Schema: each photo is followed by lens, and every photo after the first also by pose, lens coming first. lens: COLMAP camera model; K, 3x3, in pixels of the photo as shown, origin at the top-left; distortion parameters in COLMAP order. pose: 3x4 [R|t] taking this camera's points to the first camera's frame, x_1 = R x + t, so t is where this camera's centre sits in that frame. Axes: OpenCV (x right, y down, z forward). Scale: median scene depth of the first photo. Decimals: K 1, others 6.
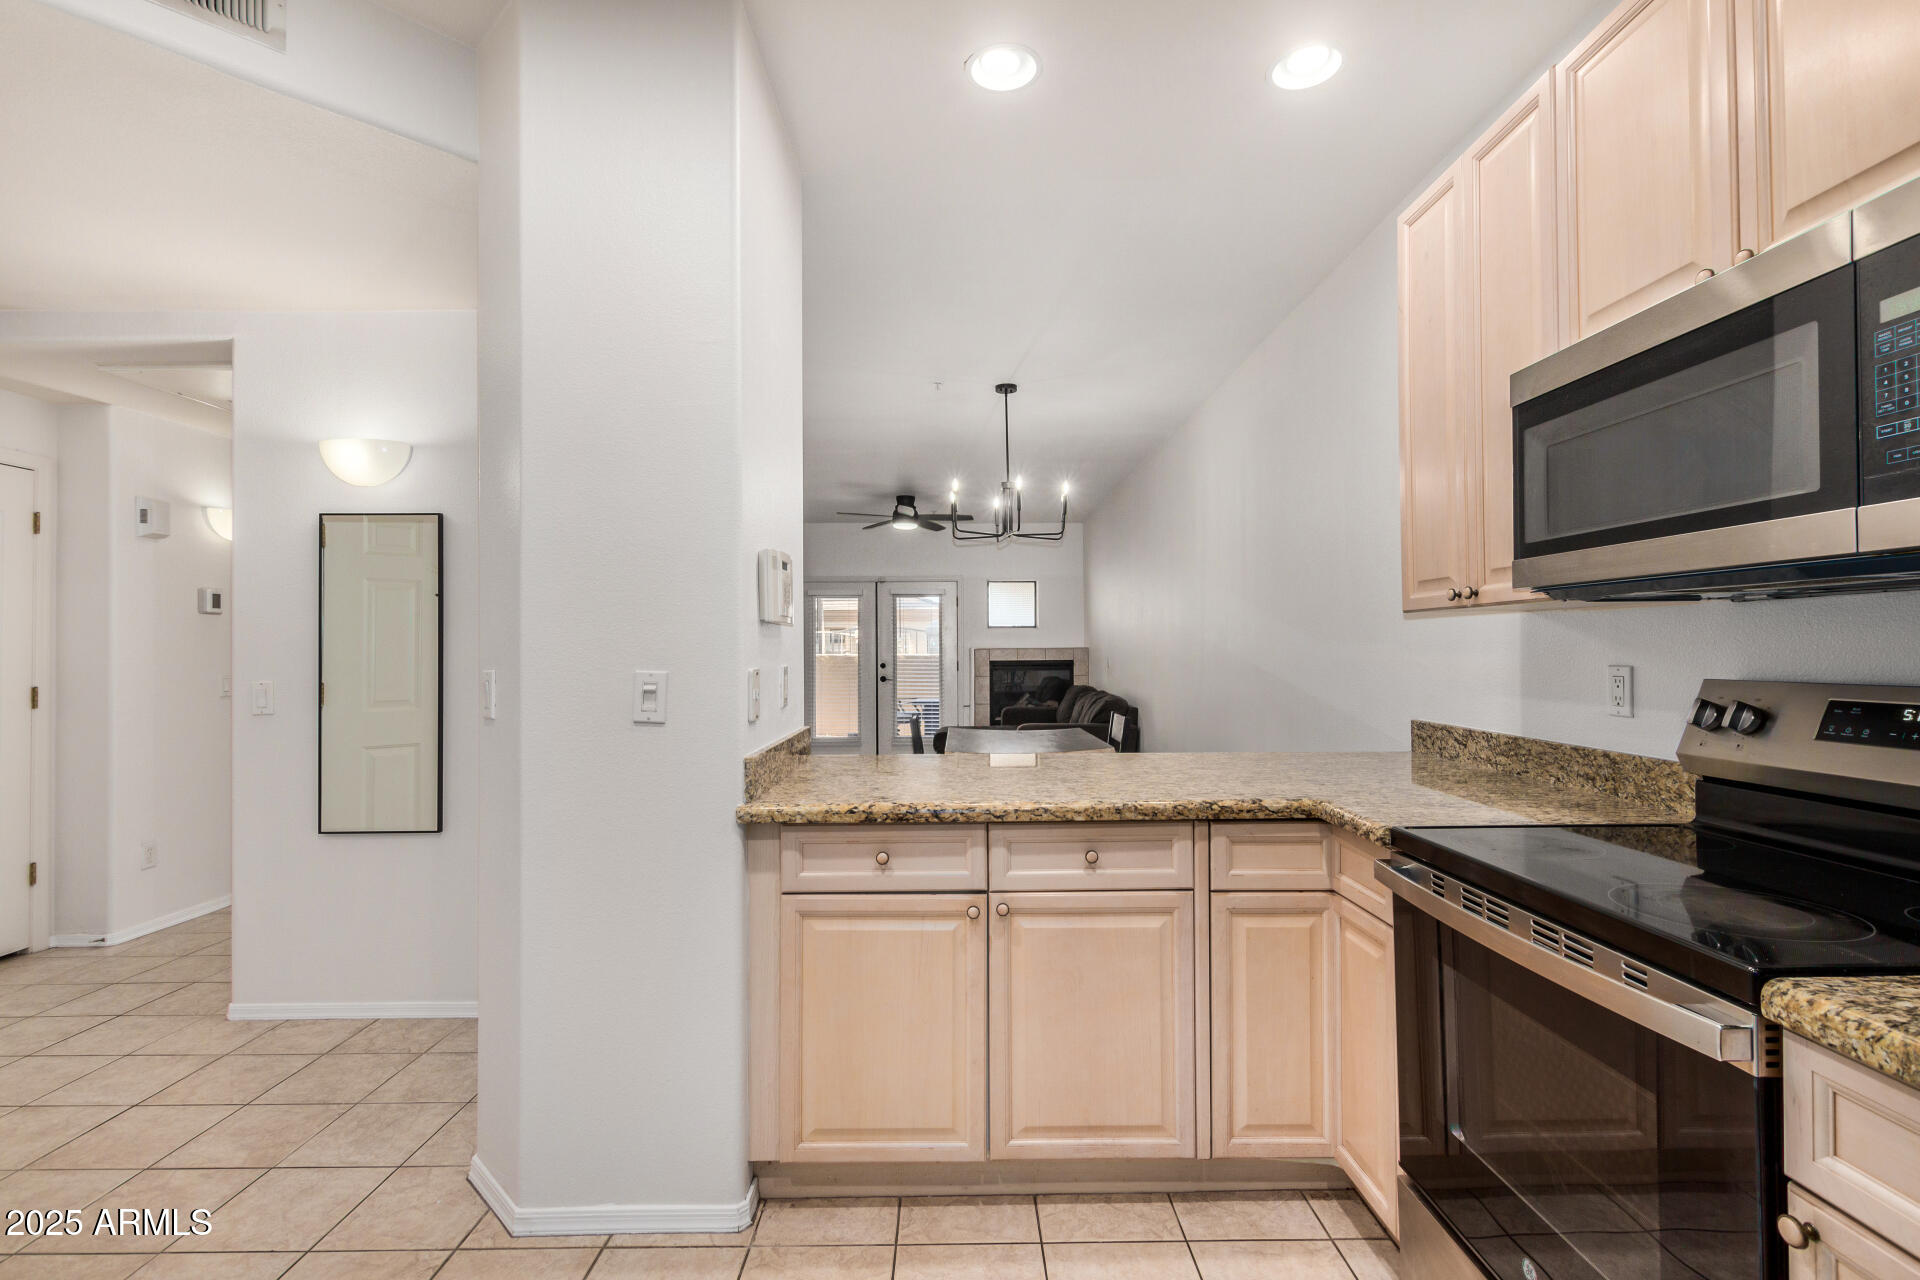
lens RADIAL K [[888.3, 0, 961.7], [0, 888.3, 637.6], [0, 0, 1]] dist [0.008497, -0.001250]
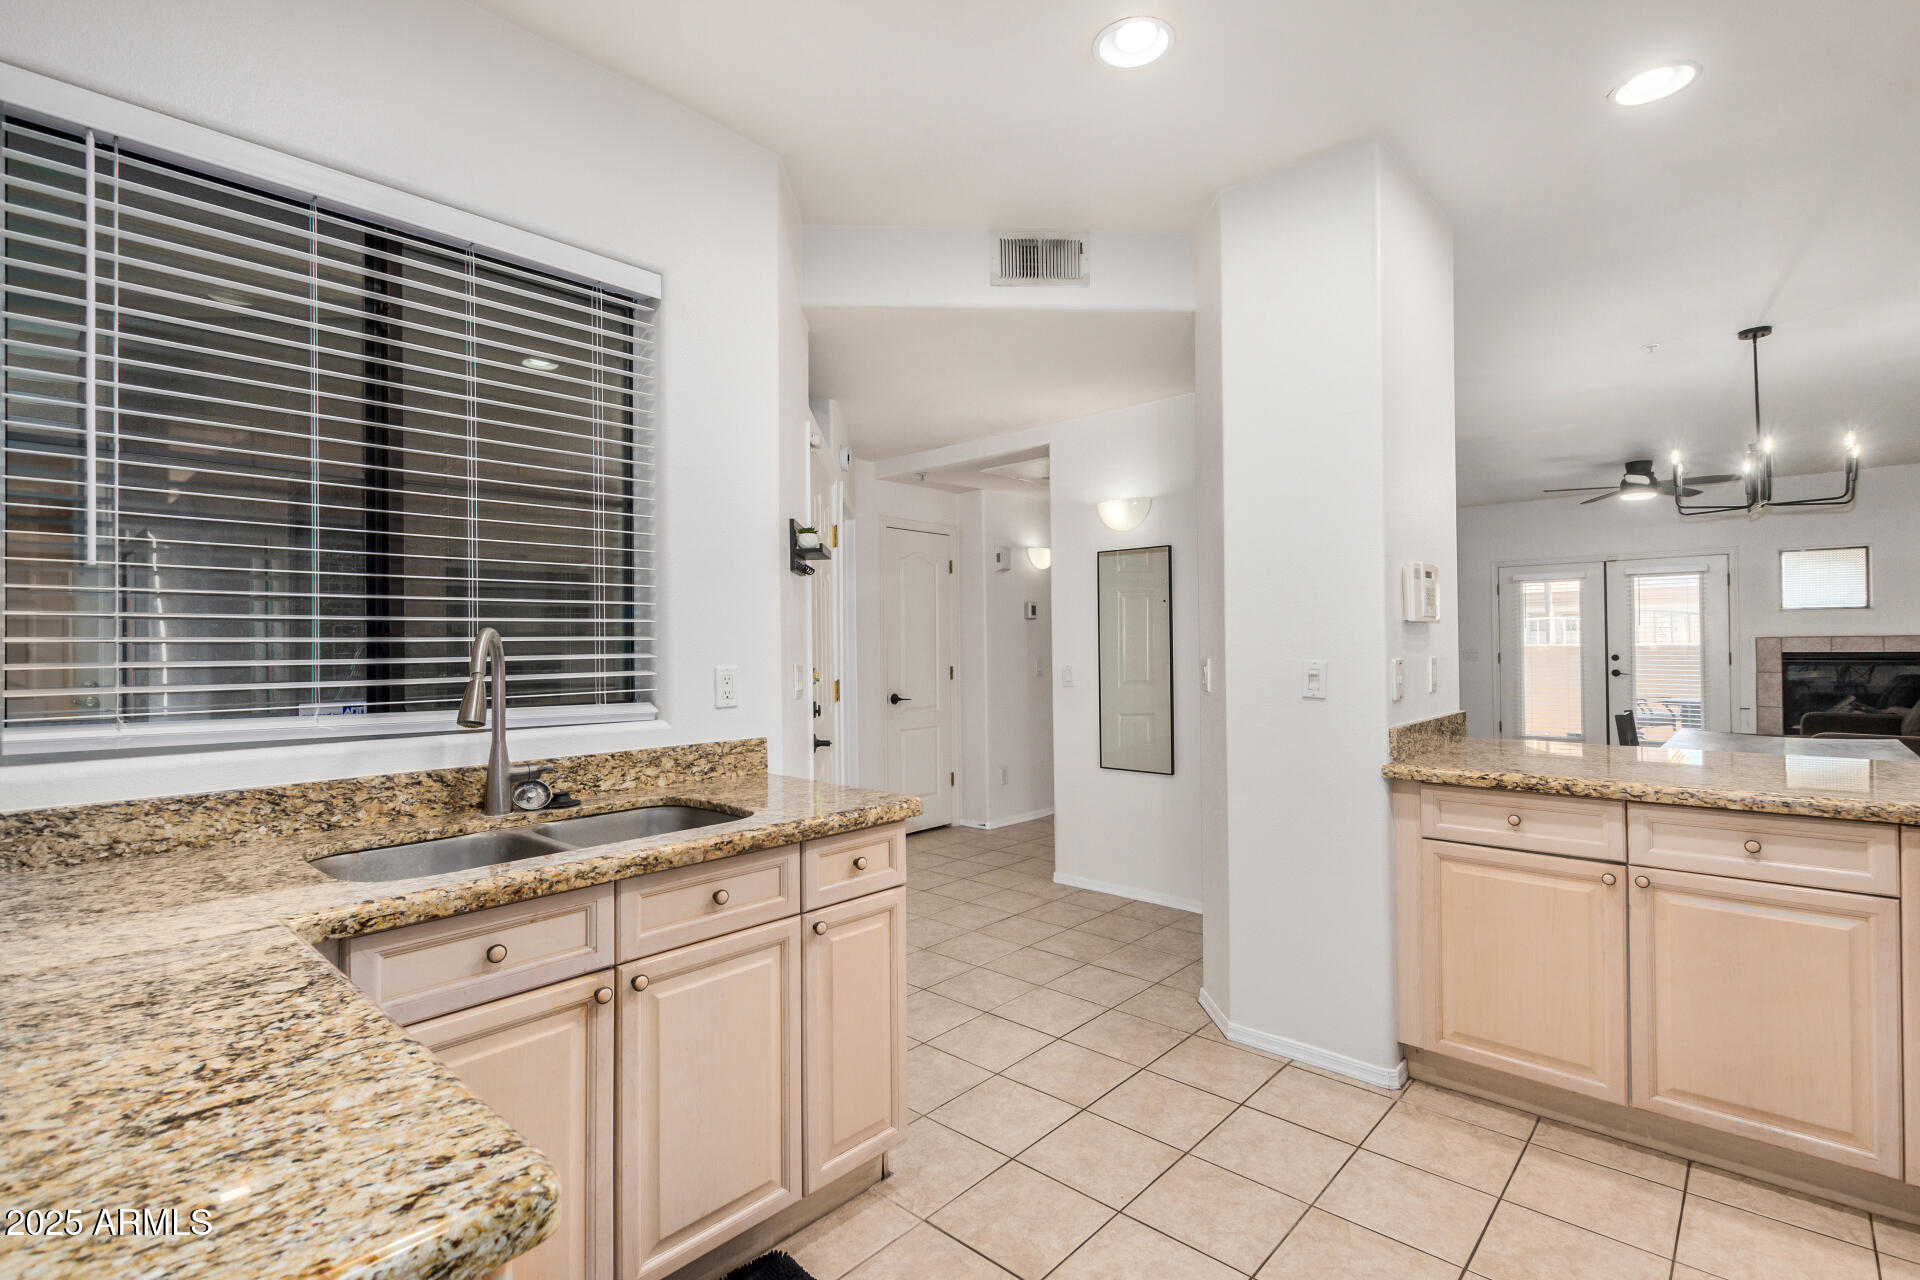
lens RADIAL K [[888.3, 0, 960.5], [0, 888.3, 636.5], [0, 0, 1]] dist [0.008497, -0.001250]
pose [[0.732529, -0.008270, -0.680685, 0.164385], [0.015418, 0.999871, 0.004444, -0.011870], [0.680561, -0.013750, 0.732562, -0.333850]]
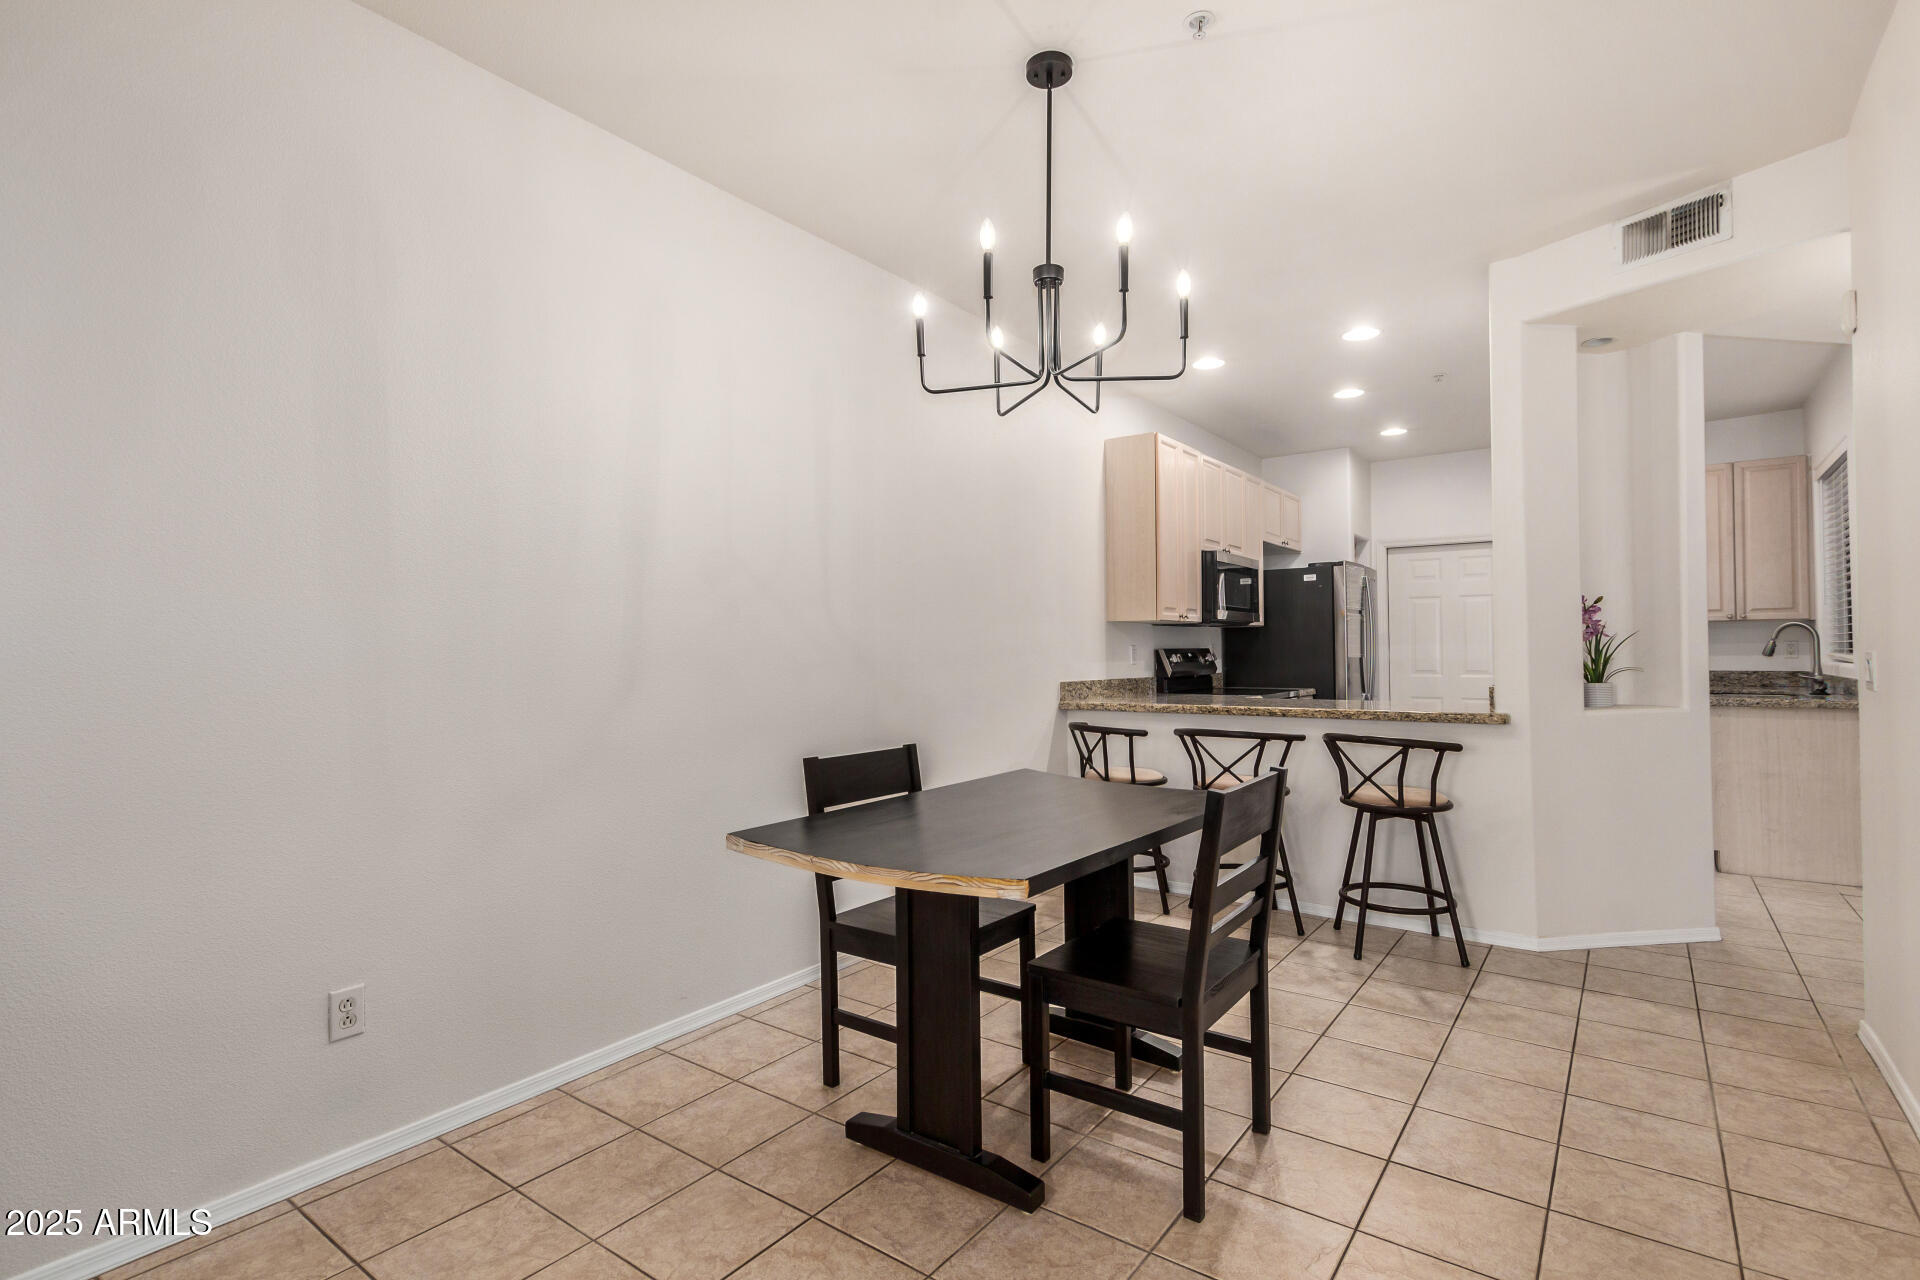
lens RADIAL K [[888.3, 0, 965.7], [0, 888.3, 645.3], [0, 0, 1]] dist [0.008497, -0.001250]
pose [[-0.795930, 0.017535, 0.605135, -0.438270], [0.004839, 0.999733, -0.022605, 0.080580], [-0.605369, -0.015064, -0.795802, 3.134892]]
